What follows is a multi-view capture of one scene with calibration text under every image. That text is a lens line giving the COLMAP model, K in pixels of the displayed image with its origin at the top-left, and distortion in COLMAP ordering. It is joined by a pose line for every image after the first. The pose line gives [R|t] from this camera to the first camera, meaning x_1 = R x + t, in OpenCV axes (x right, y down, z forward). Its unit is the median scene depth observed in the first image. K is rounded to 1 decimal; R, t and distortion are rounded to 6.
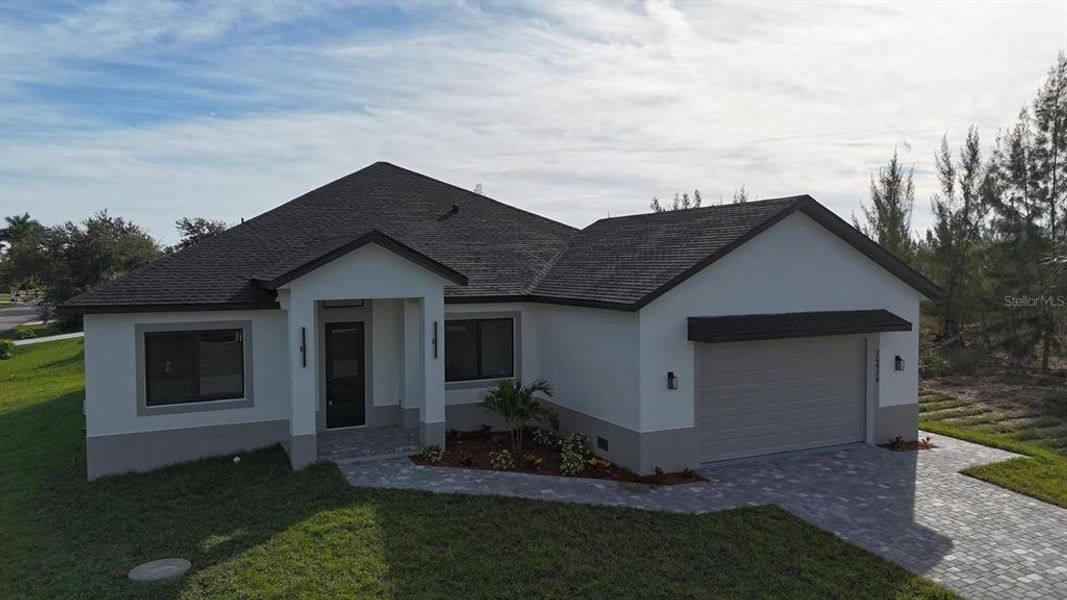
lens RADIAL K [[778.3, 0, 533.5], [0, 778.3, 300.0], [0, 0, 1]] dist [0.089834, -0.097067]
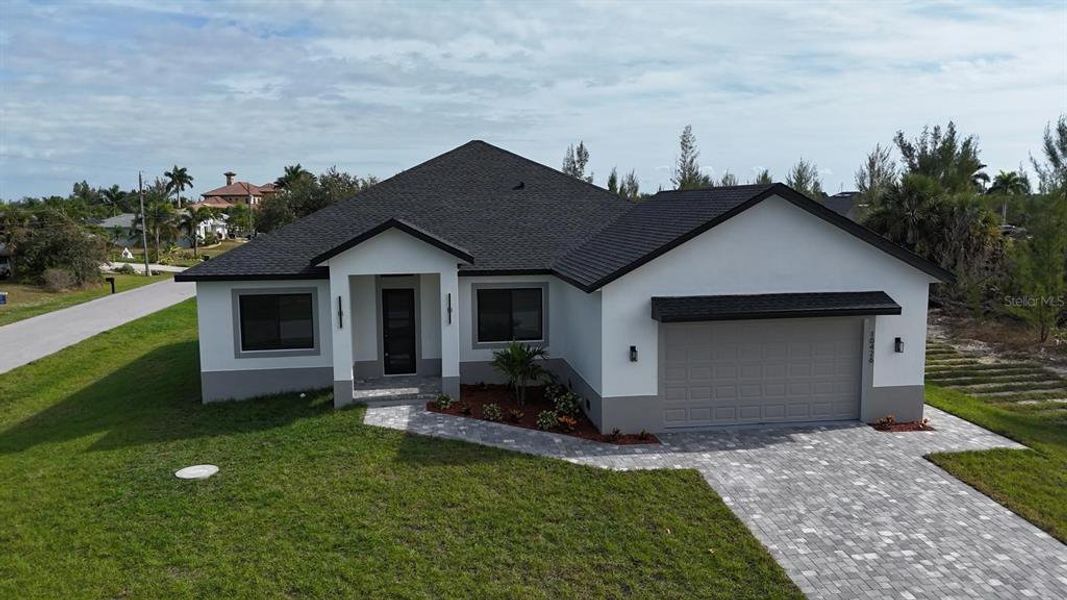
lens RADIAL K [[783.7, 0, 533.5], [0, 783.7, 300.0], [0, 0, 1]] dist [0.072007, -0.062961]
pose [[0.955373, 0.032864, -0.293568, 0.337291], [-0.010153, 0.996858, 0.078554, -0.055681], [0.295227, -0.072068, 0.952705, -0.102042]]
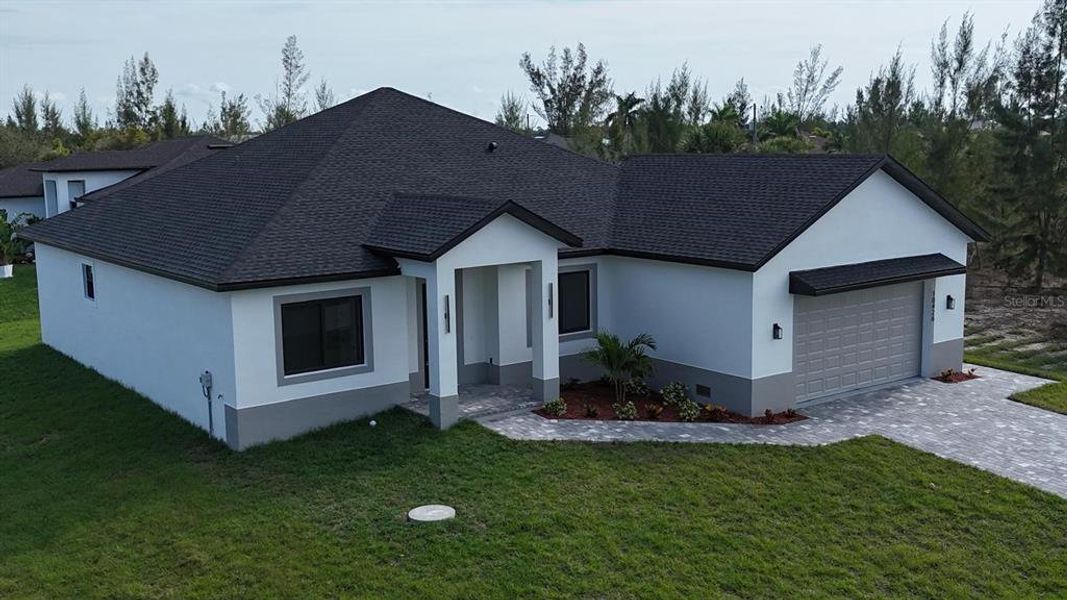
lens RADIAL K [[1106.2, 0, 533.2], [0, 1106.2, 312.3], [0, 0, 1]] dist [0.072686, -0.033307]
pose [[0.982366, -0.038422, 0.182979, -0.404245], [0.017631, 0.993333, 0.113926, -0.097170], [-0.186137, -0.108691, 0.976493, -0.412750]]
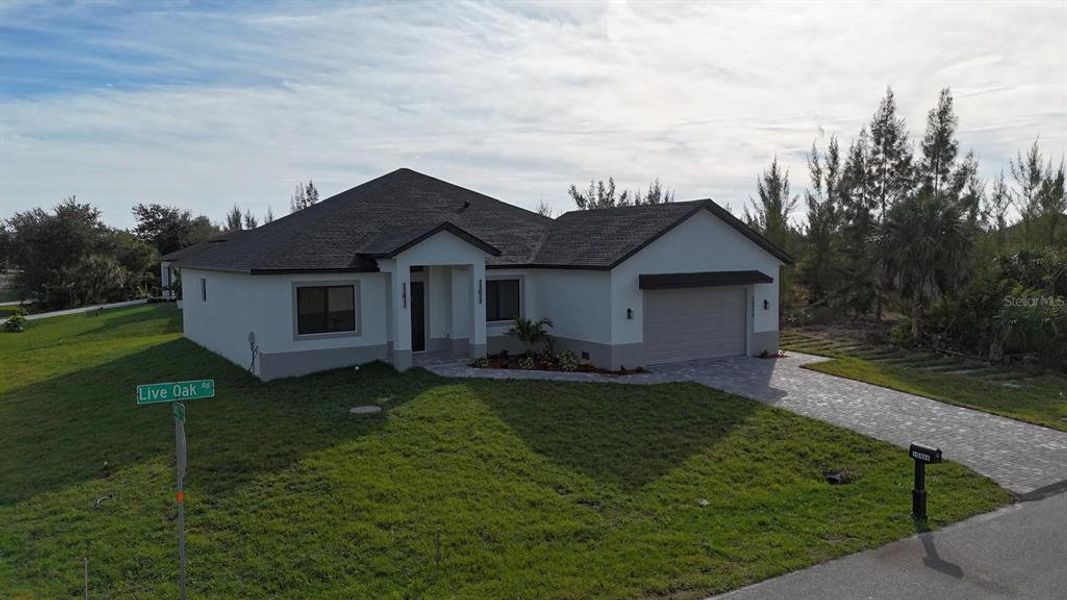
lens RADIAL K [[778.3, 0, 533.5], [0, 778.3, 300.0], [0, 0, 1]] dist [0.089834, -0.097067]
pose [[0.993749, -0.012437, 0.110938, -0.186482], [0.010130, 0.999721, 0.021331, 0.034943], [-0.111173, -0.020074, 0.993598, -0.543688]]
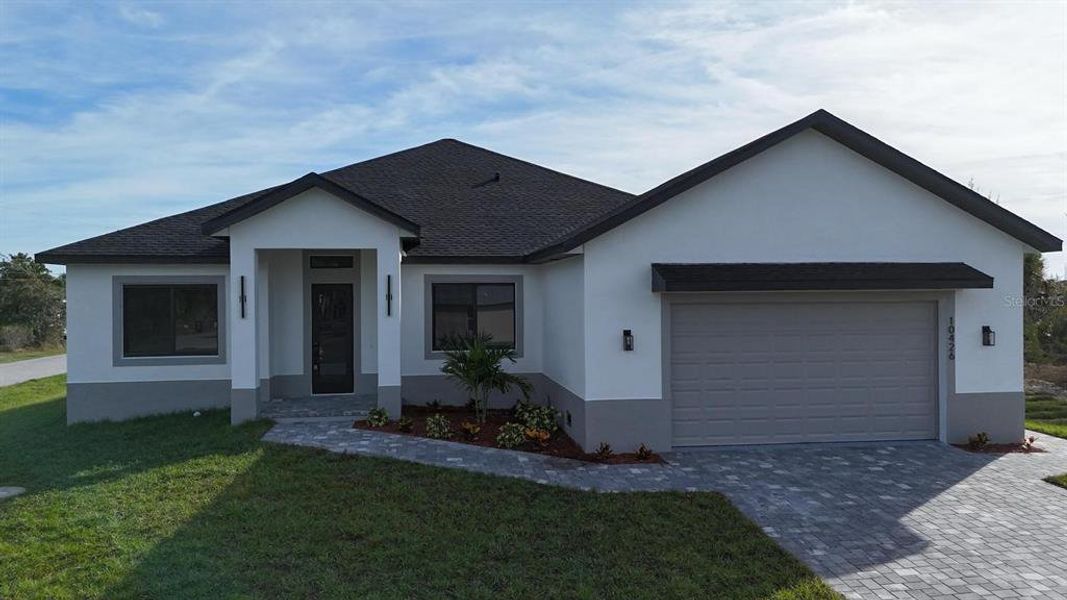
lens RADIAL K [[783.7, 0, 533.5], [0, 783.7, 300.0], [0, 0, 1]] dist [0.072007, -0.062961]
pose [[0.953296, 0.001391, -0.302036, 0.303560], [-0.012262, 0.999343, -0.034099, 0.083047], [0.301790, 0.036209, 0.952686, 0.167771]]
